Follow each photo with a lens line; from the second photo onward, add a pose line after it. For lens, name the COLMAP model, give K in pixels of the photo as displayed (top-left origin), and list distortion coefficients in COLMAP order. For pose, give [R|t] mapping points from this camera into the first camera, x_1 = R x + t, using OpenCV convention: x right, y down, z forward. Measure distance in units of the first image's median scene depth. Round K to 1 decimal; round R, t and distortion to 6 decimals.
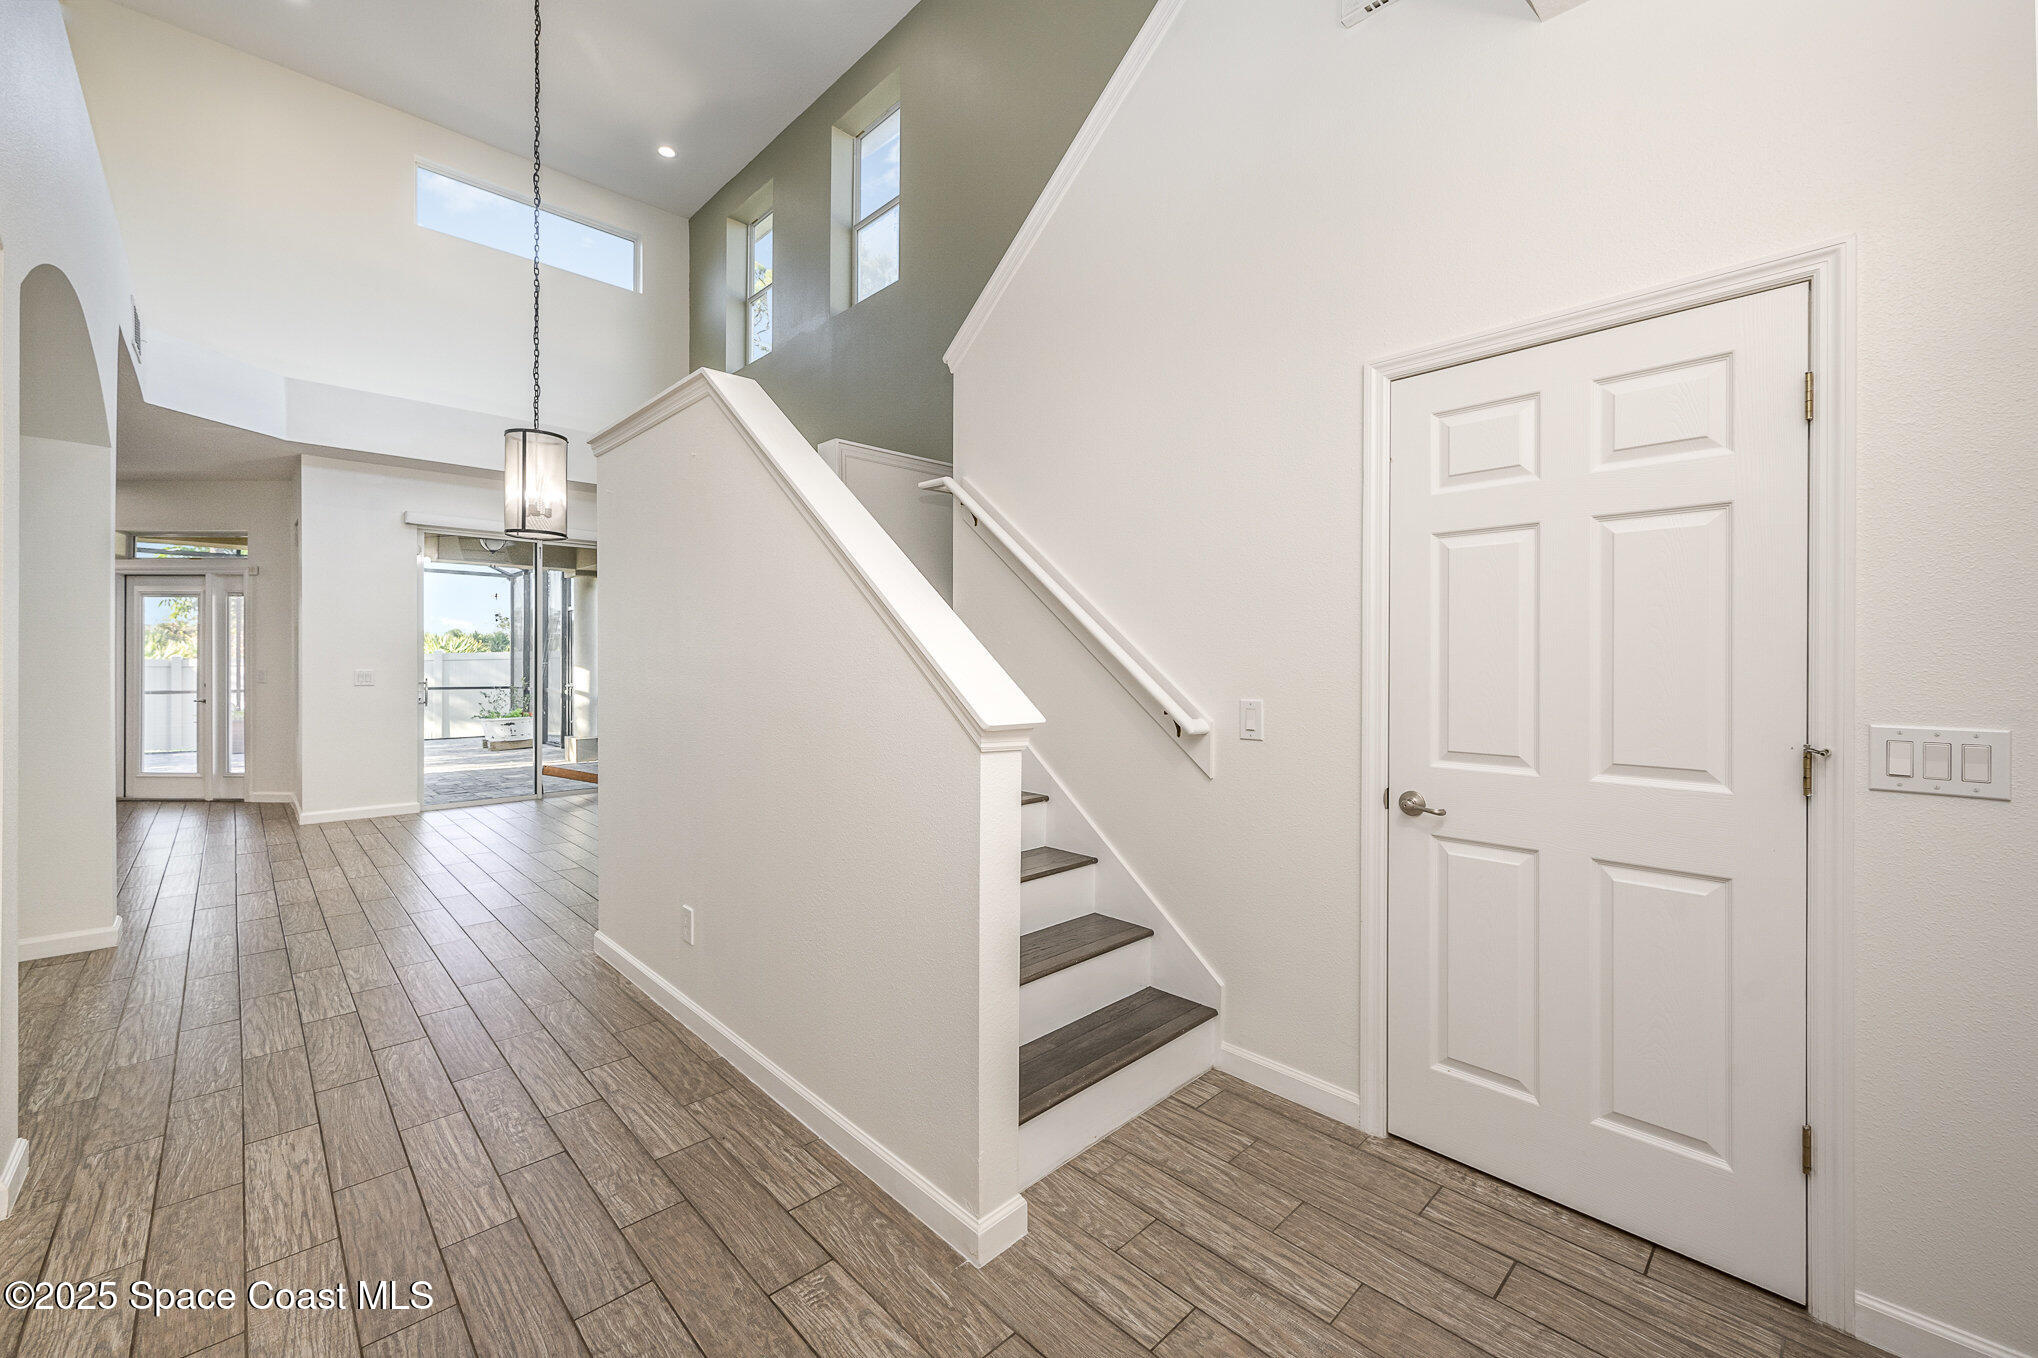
lens RADIAL K [[838.4, 0, 1008.0], [0, 838.4, 653.3], [0, 0, 1]] dist [0.001367, 0.000277]
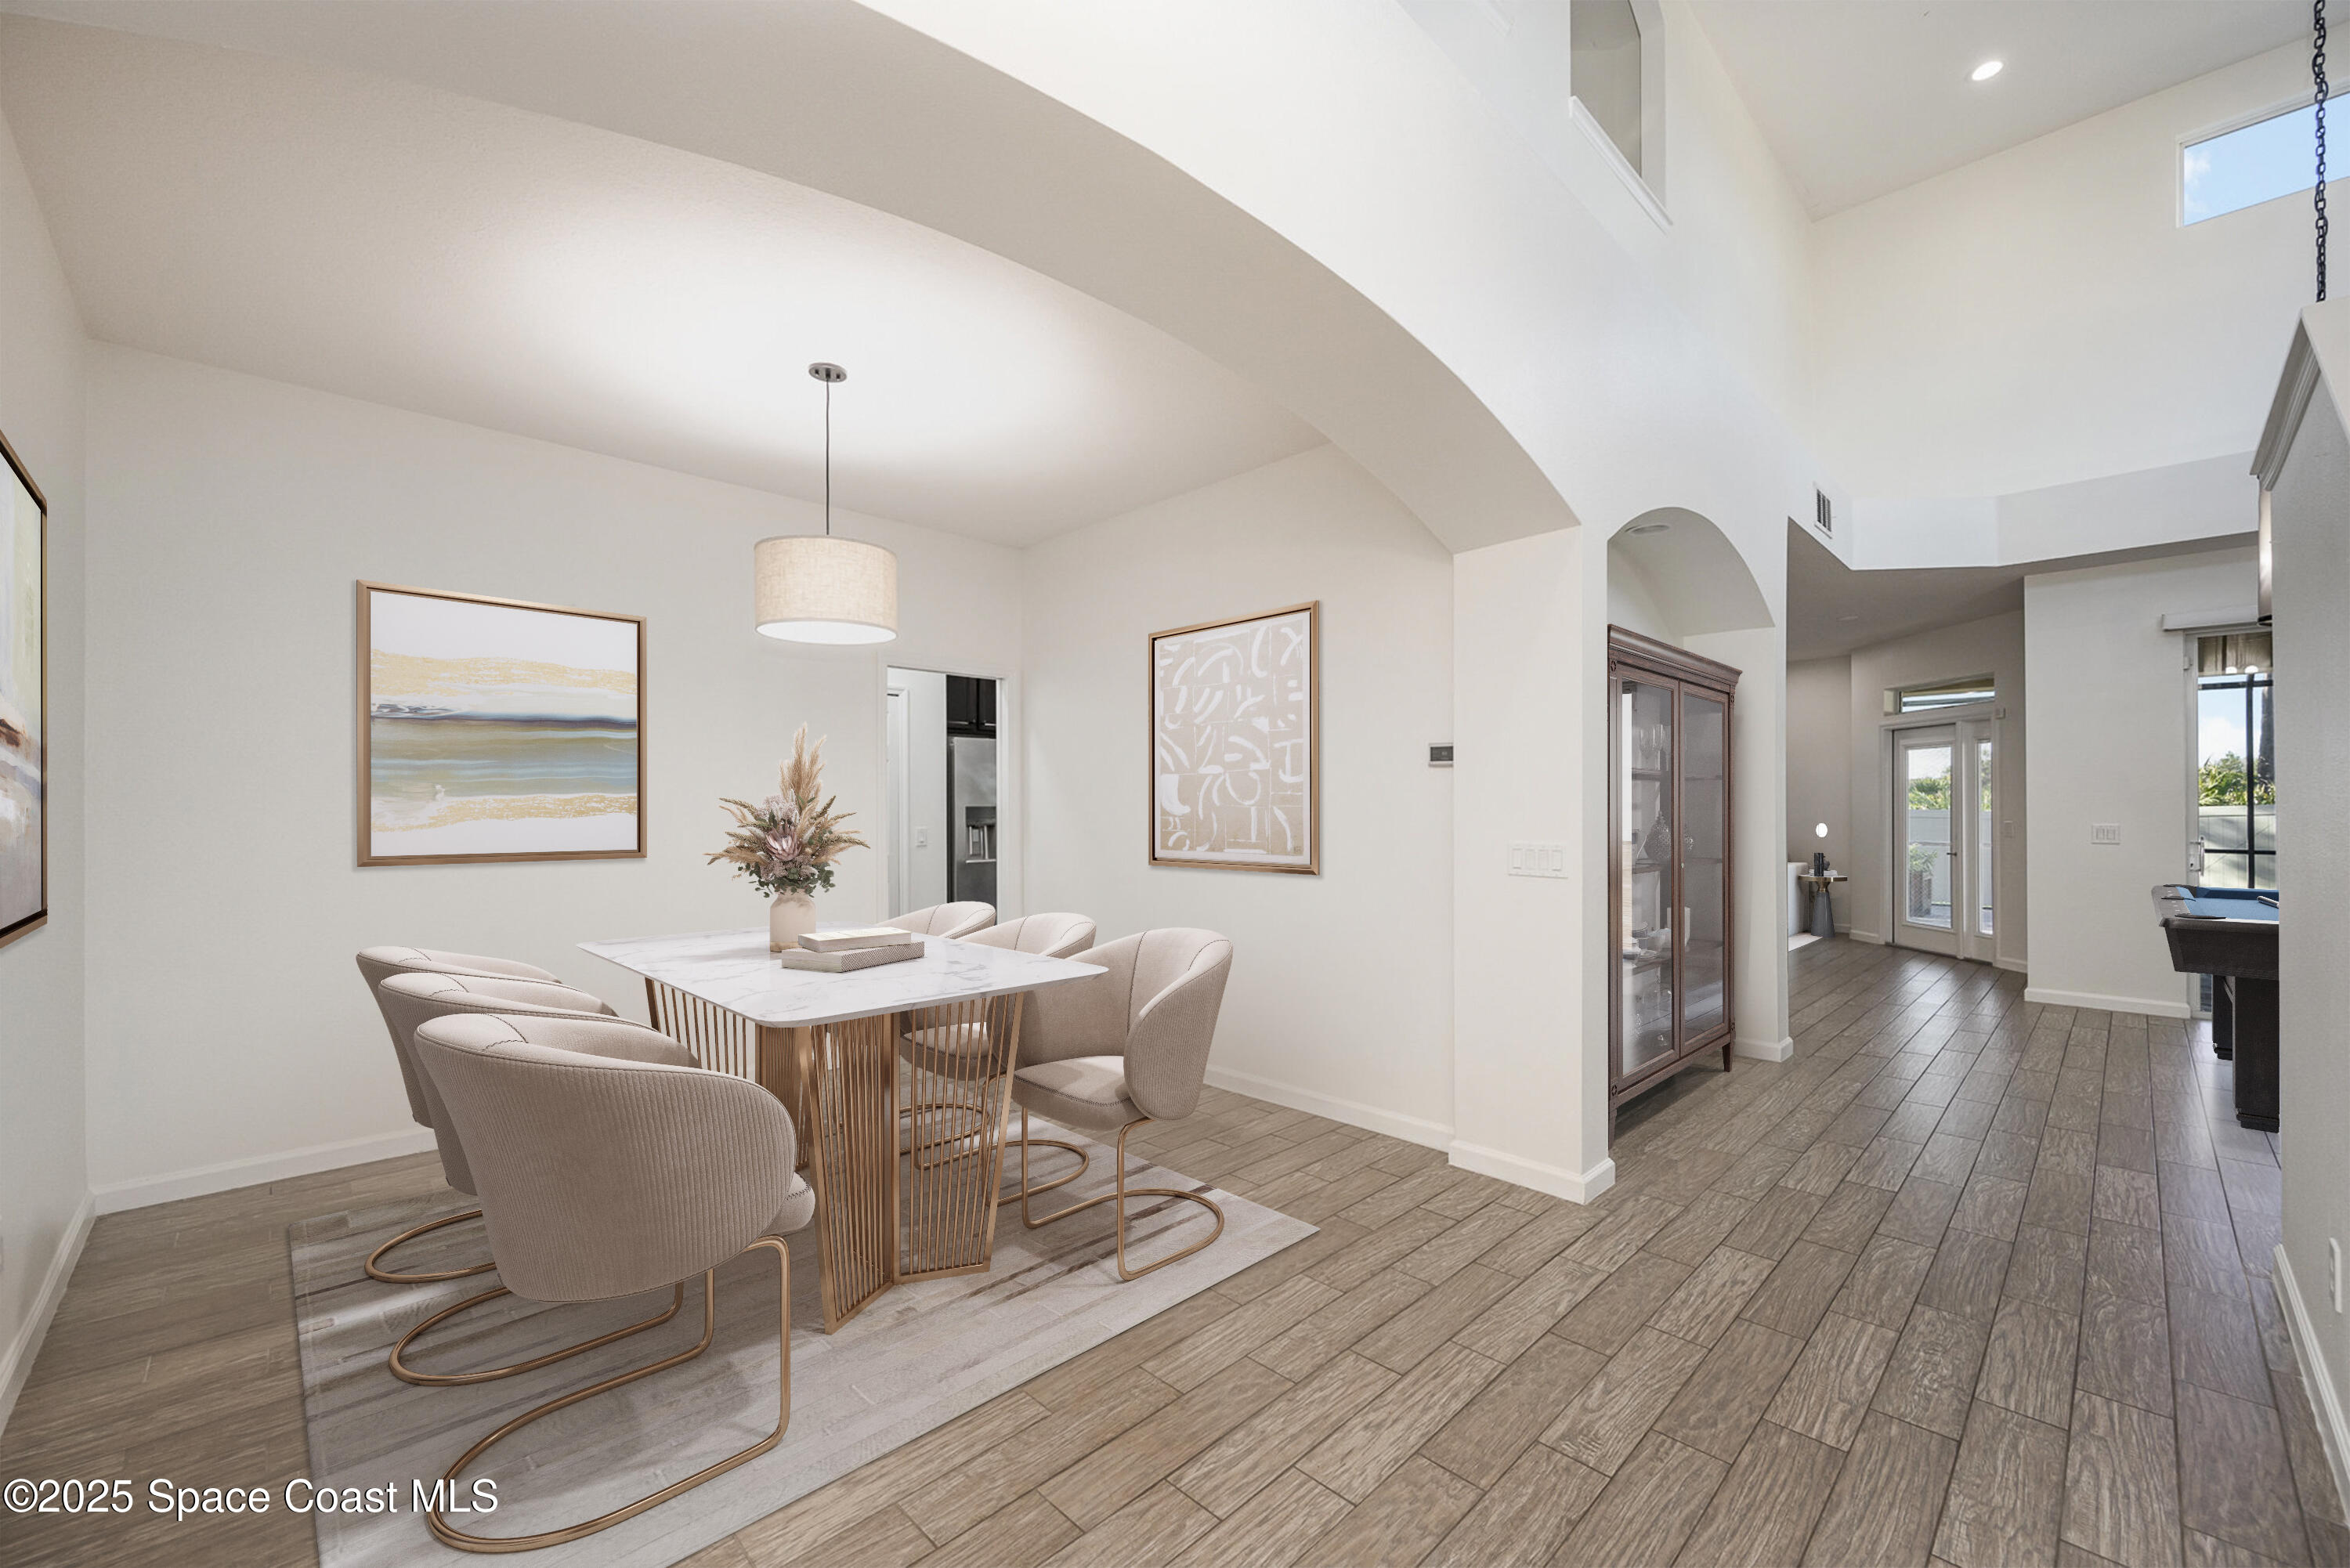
lens RADIAL K [[903.0, 0, 1128.1], [0, 903.0, 817.8], [0, 0, 1]] dist [-0.000138, 0.000168]
pose [[-0.015506, 0.008975, -0.999840, 0.302925], [0.005927, 0.999943, 0.008884, 0.000497], [0.999862, -0.005788, -0.015558, 0.230805]]
